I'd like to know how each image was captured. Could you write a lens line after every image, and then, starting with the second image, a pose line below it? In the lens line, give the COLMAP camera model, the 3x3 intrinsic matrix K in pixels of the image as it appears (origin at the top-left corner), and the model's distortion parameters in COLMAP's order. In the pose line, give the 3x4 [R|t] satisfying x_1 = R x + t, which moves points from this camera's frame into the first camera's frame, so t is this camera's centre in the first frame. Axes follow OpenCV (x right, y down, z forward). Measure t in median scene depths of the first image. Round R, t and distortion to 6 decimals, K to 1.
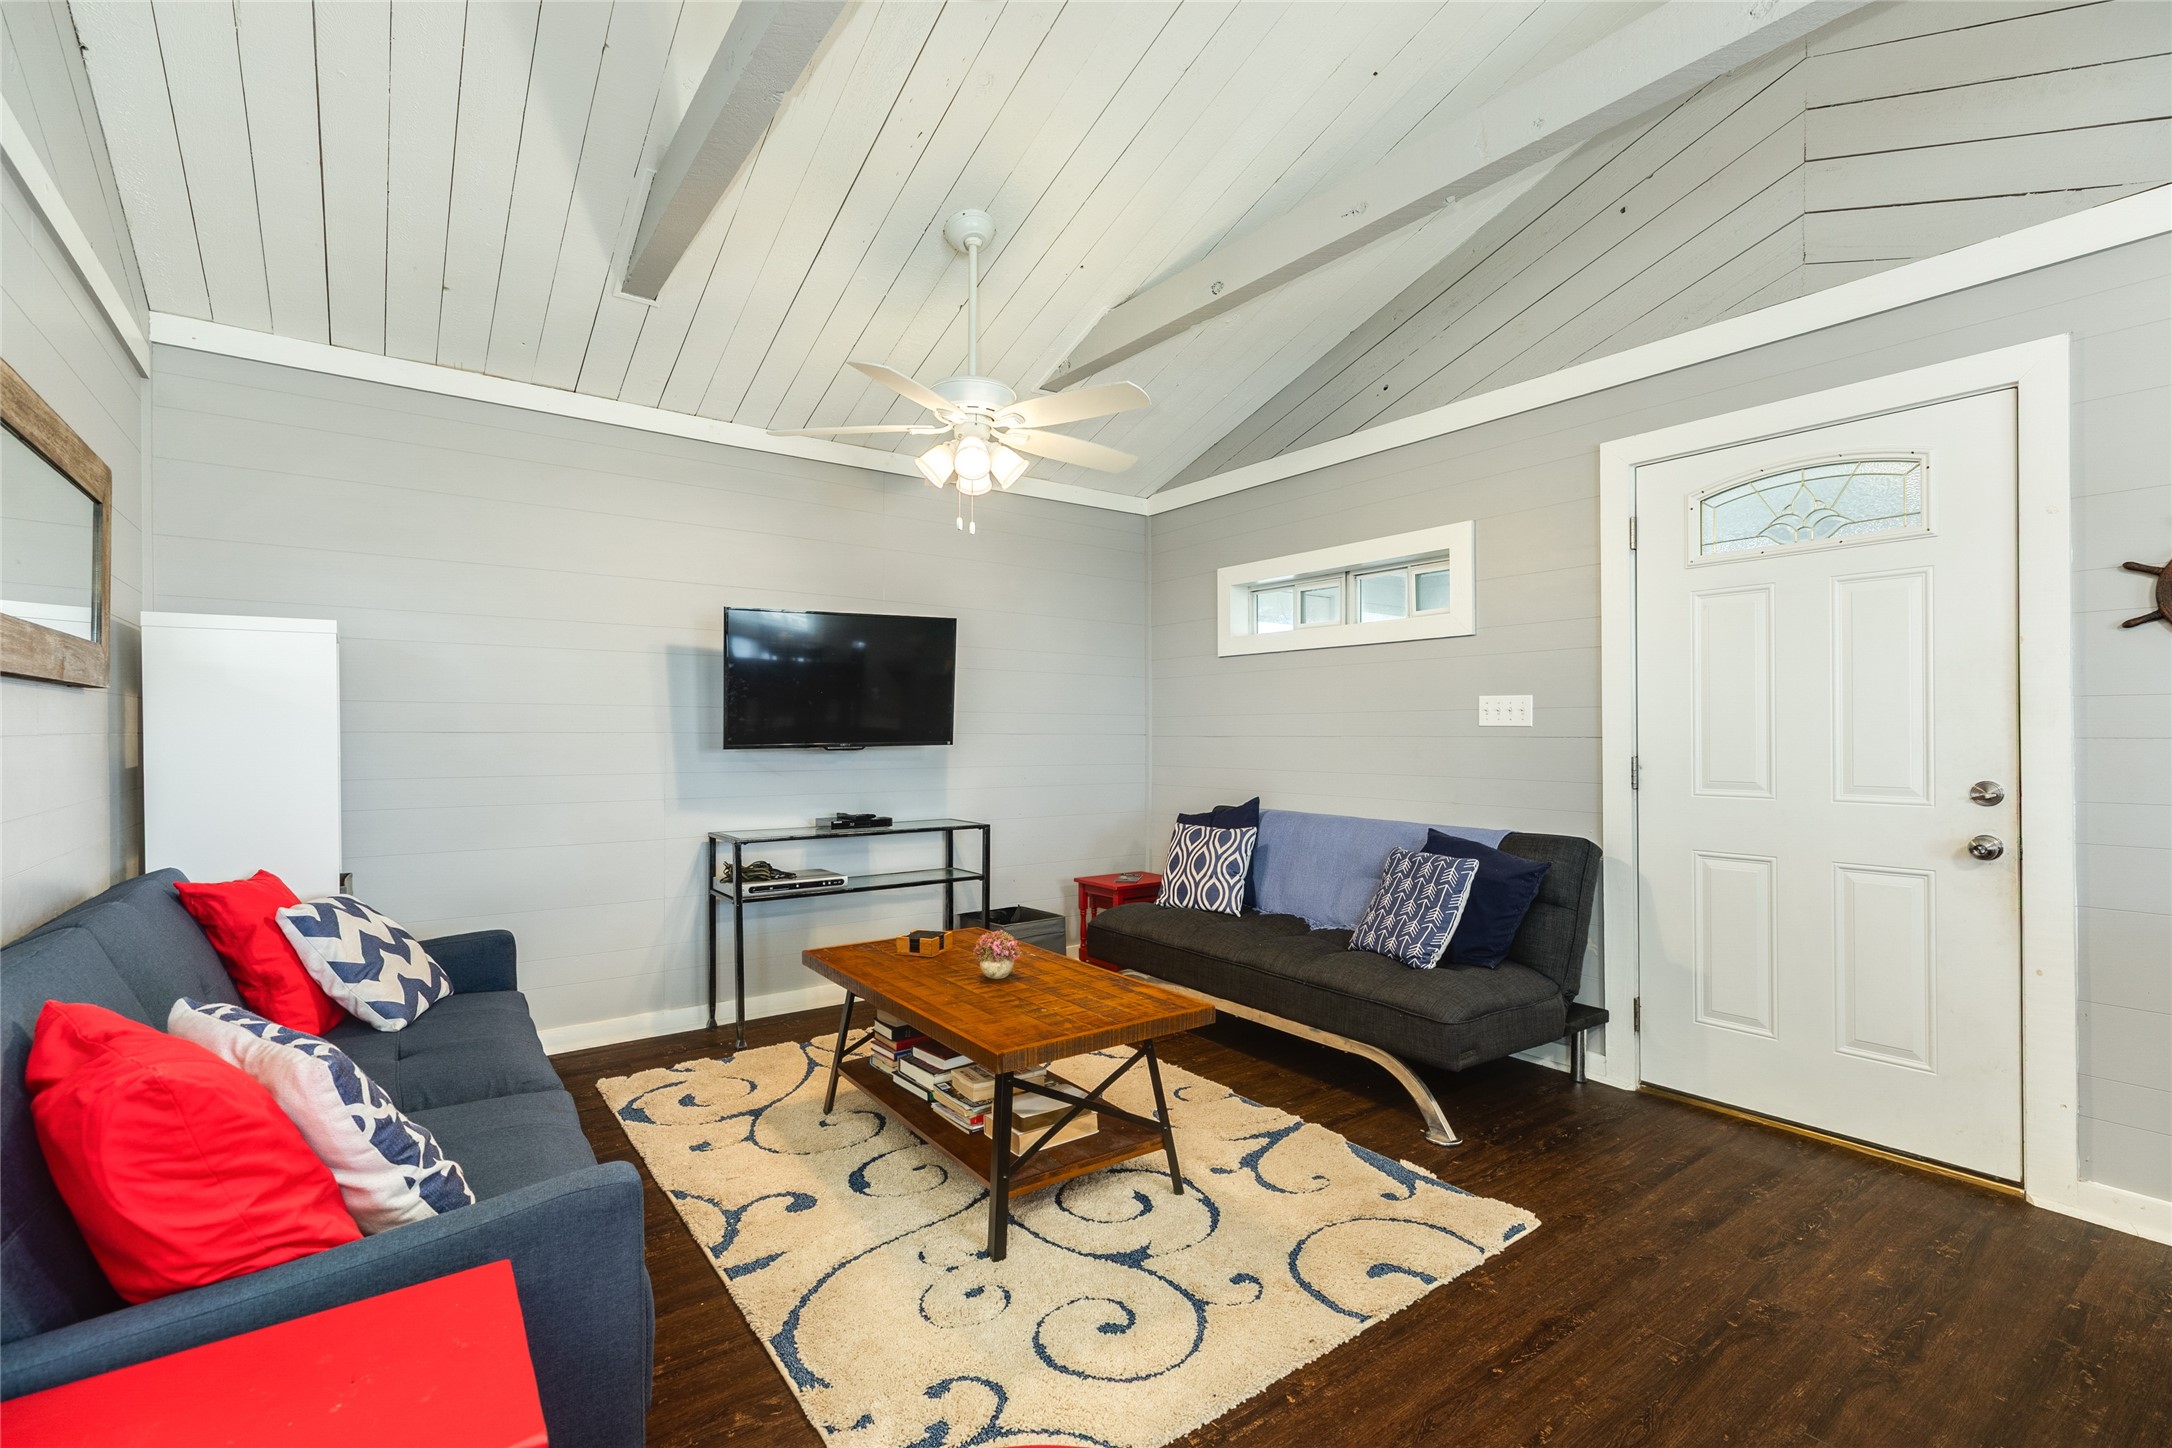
lens RADIAL K [[968.4, 0, 1079.5], [0, 968.4, 732.5], [0, 0, 1]] dist [0.001510, -0.000061]
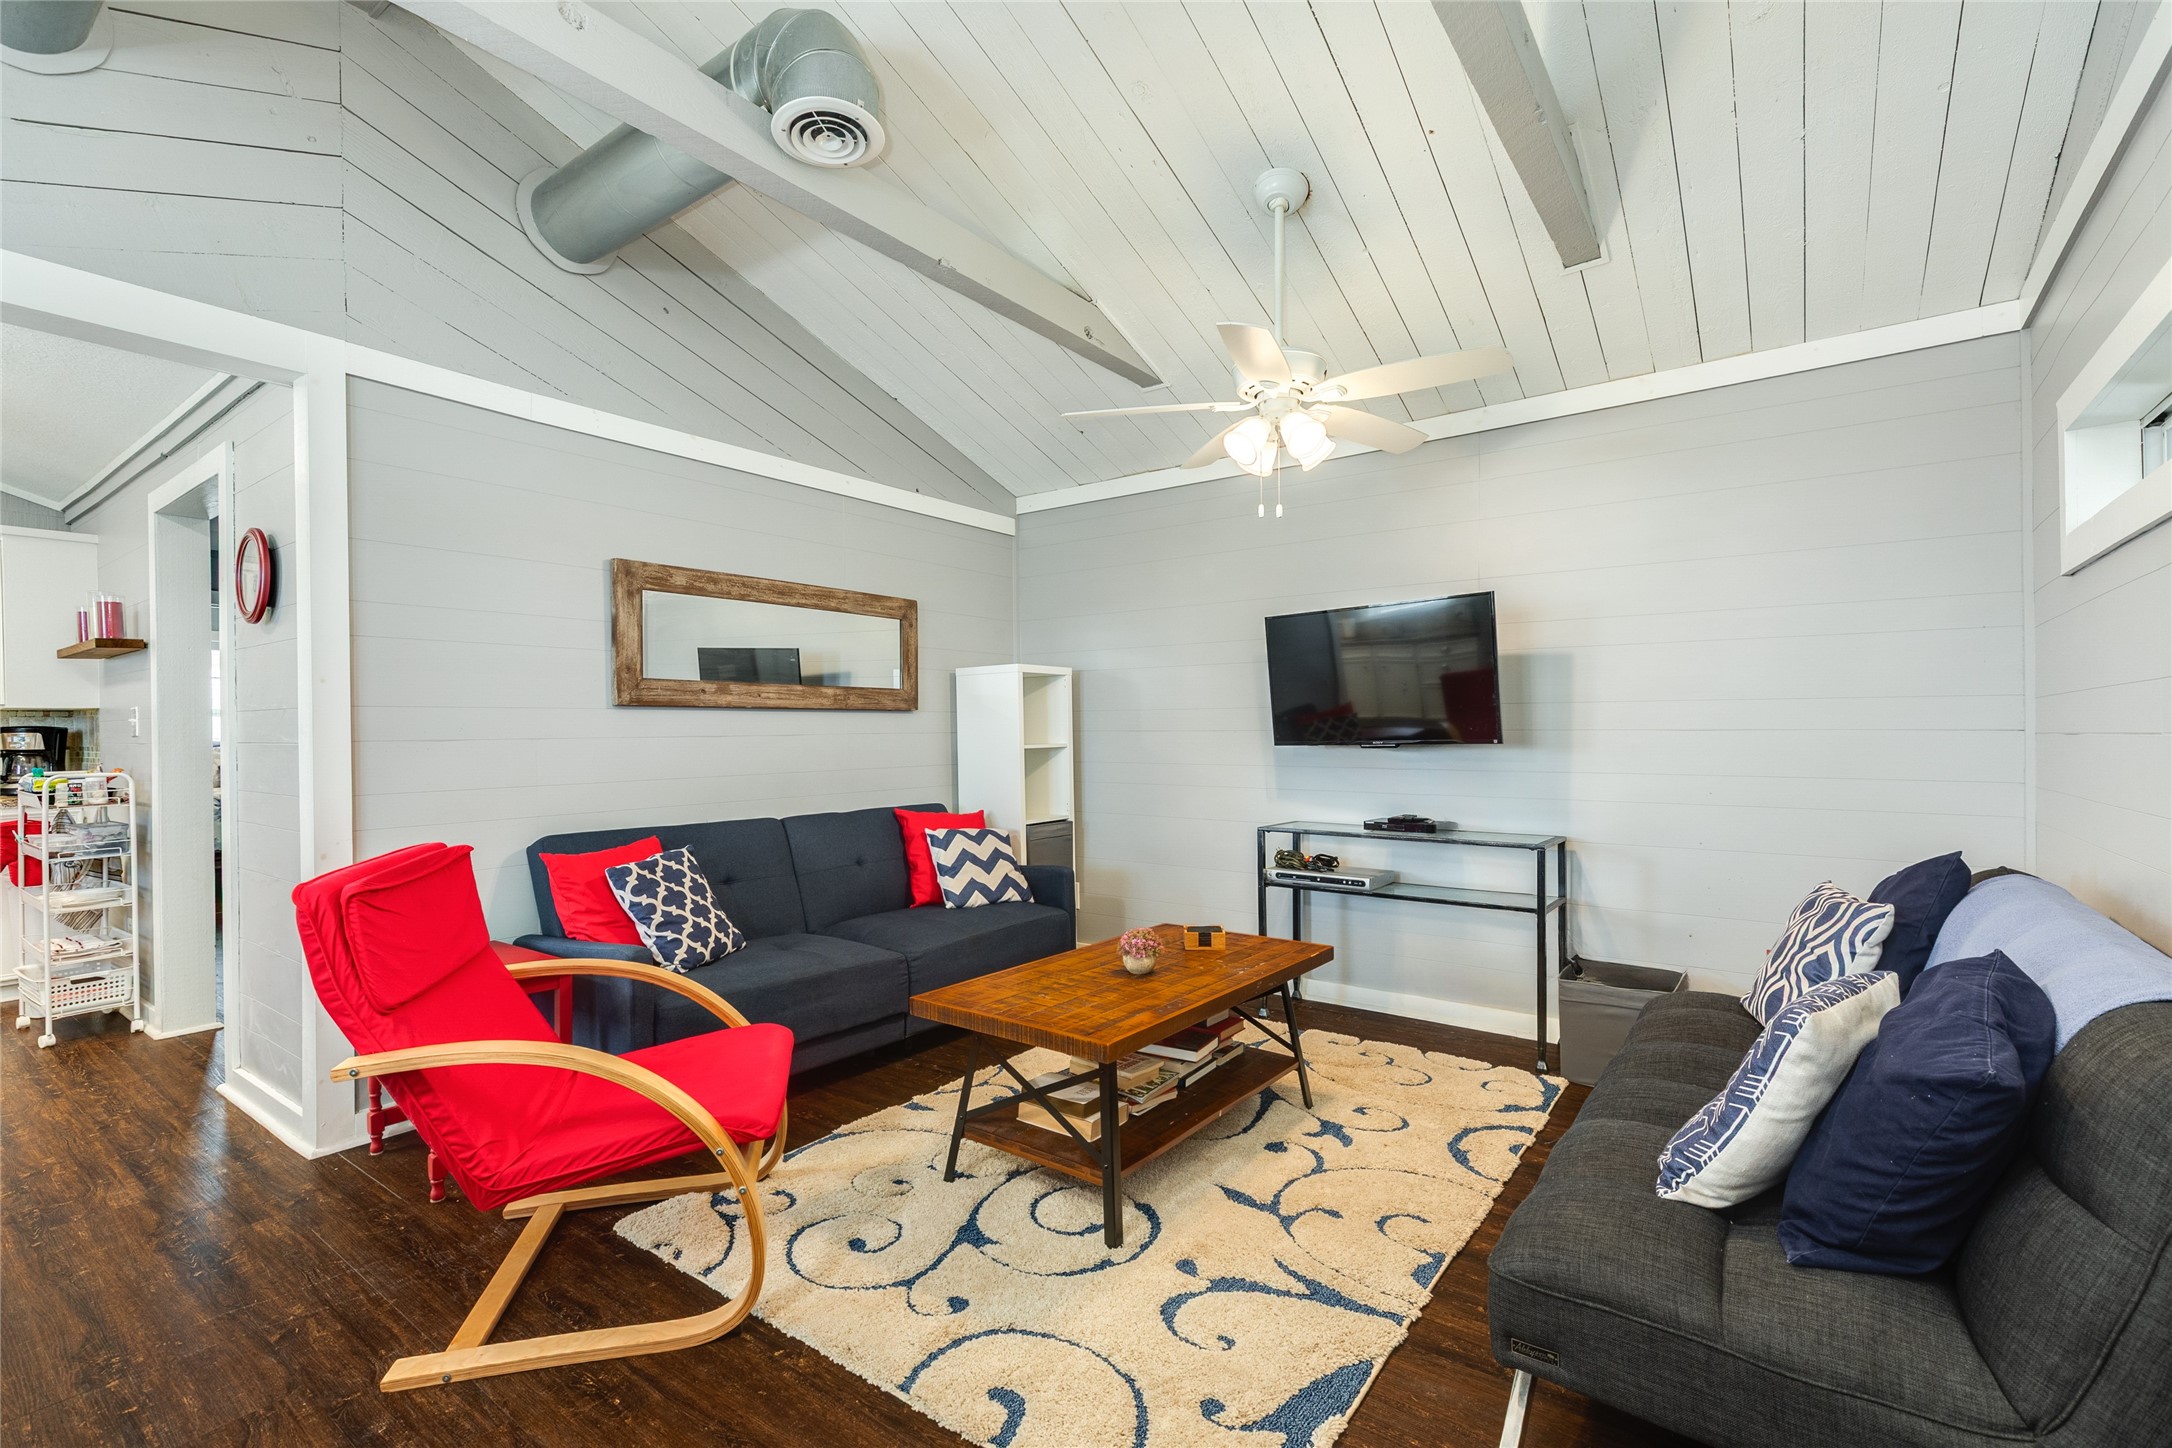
lens RADIAL K [[968.4, 0, 1091.9], [0, 968.4, 734.7], [0, 0, 1]] dist [0.001510, -0.000061]
pose [[0.297985, 0.001631, -0.954569, 0.805563], [0.005133, 0.999981, 0.003311, 0.000464], [0.954557, -0.005886, 0.297971, 0.607847]]
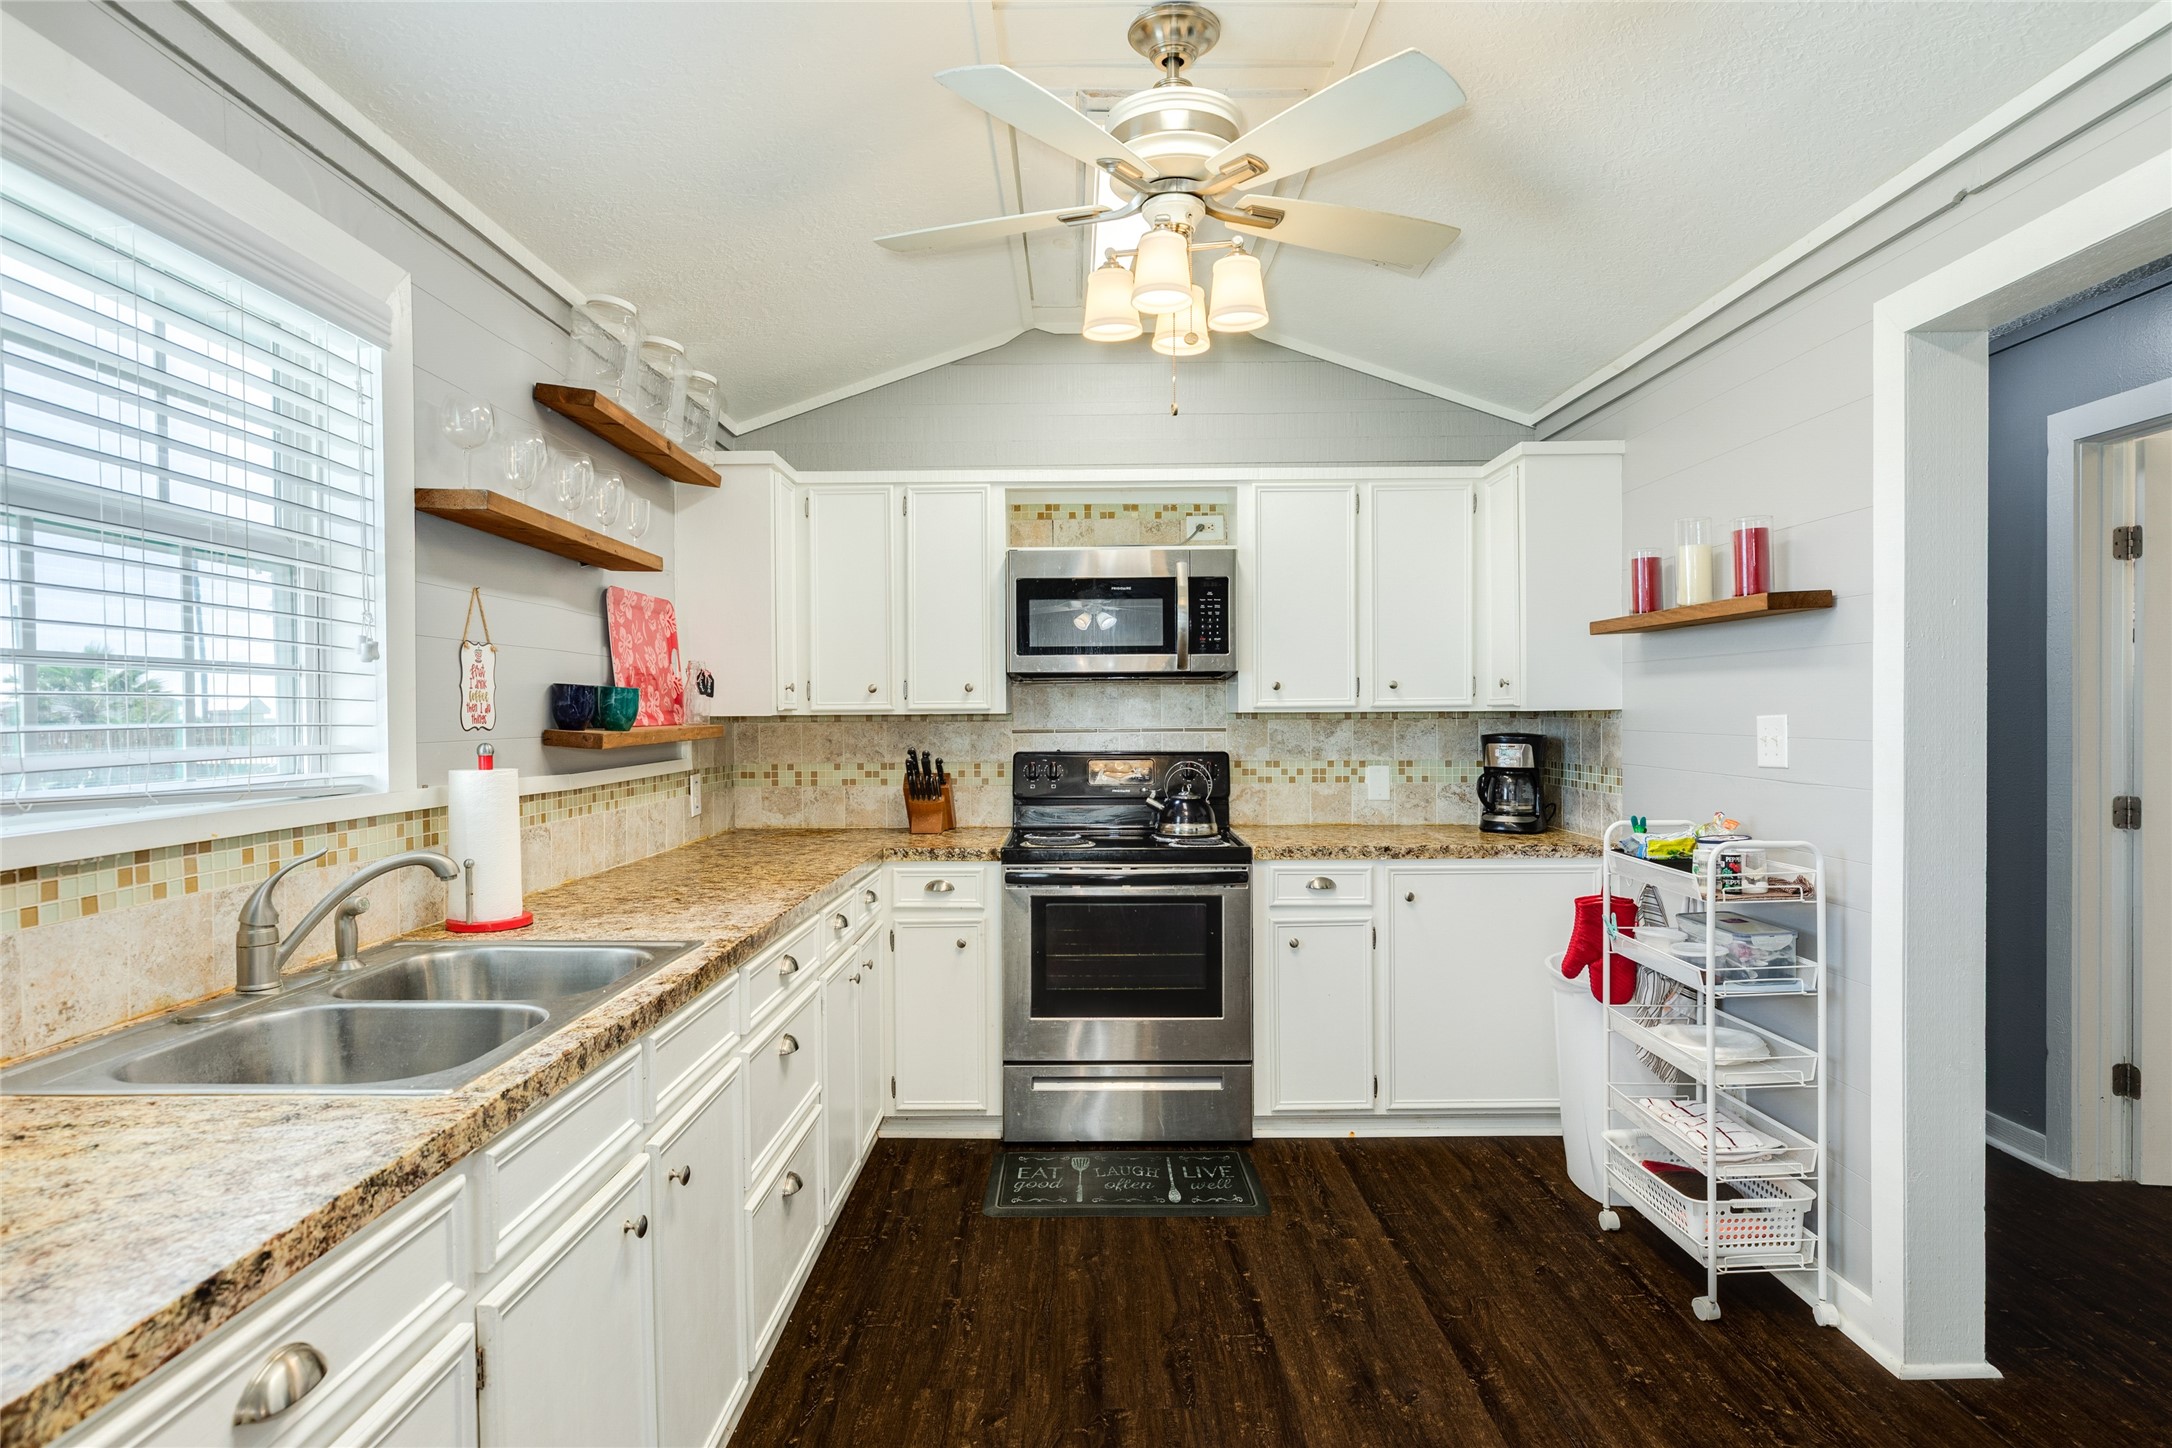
lens RADIAL K [[1172.8, 0, 1082.6], [0, 1172.8, 733.9], [0, 0, 1]] dist [0.005196, 0.000308]
pose [[-0.594300, 0.020139, -0.803991, 0.130655], [0.004932, 0.999759, 0.021397, -0.050447], [0.804228, 0.008751, -0.594256, -0.205641]]
